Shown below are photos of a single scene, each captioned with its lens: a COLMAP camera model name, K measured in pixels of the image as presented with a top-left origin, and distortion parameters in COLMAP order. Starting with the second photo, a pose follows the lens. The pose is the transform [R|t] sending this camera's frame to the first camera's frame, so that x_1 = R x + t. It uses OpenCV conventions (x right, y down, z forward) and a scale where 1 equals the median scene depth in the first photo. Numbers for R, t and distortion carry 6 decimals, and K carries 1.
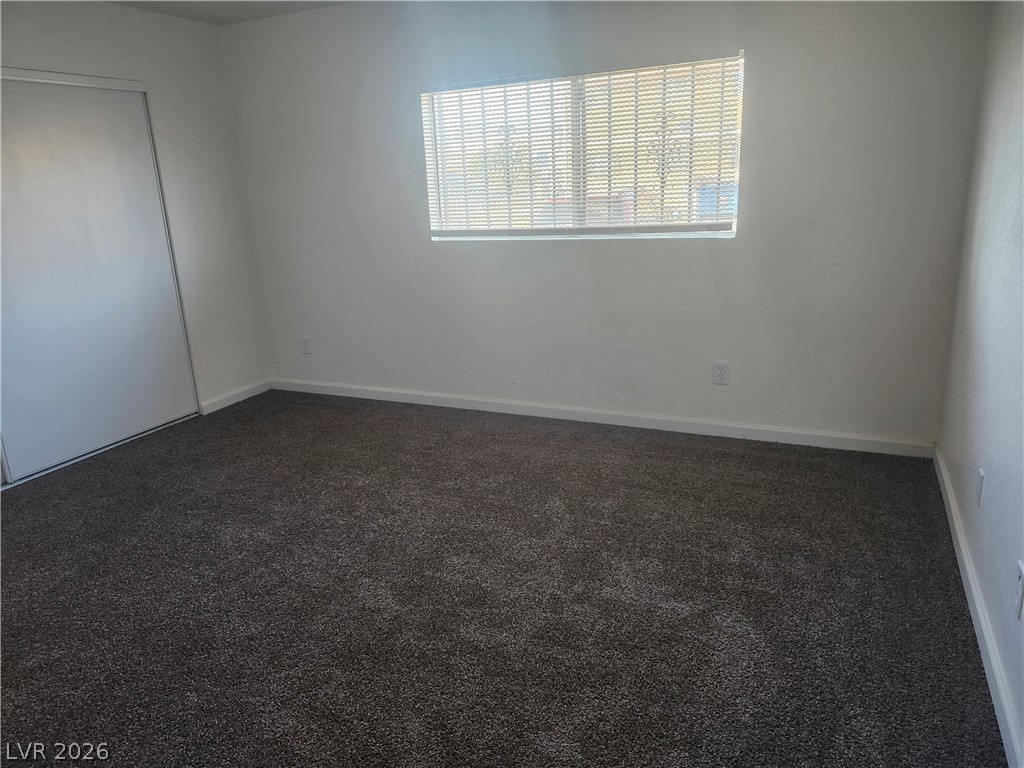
lens RADIAL K [[712.0, 0, 511.2], [0, 712.0, 391.1], [0, 0, 1]] dist [0.075538, -0.081980]
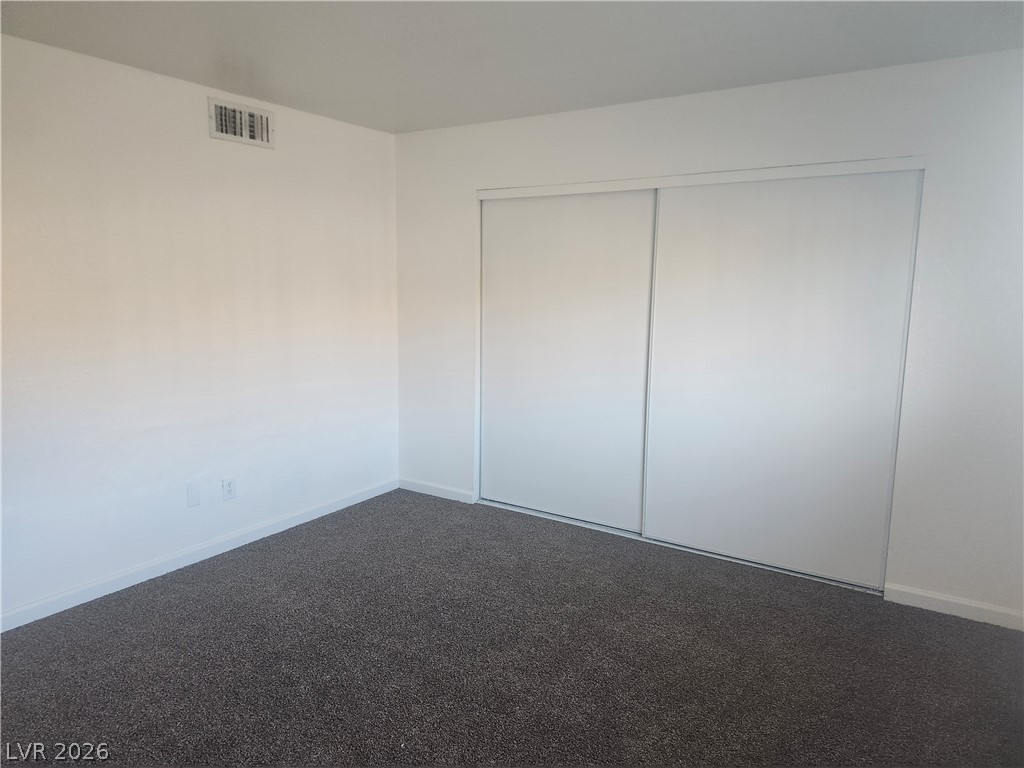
lens RADIAL K [[712.0, 0, 511.2], [0, 712.0, 391.1], [0, 0, 1]] dist [0.075538, -0.081980]
pose [[-0.143433, 0.179981, -0.973157, 0.303713], [-0.303291, 0.928016, 0.216334, -0.209358], [0.942041, 0.326179, -0.078521, 0.651818]]
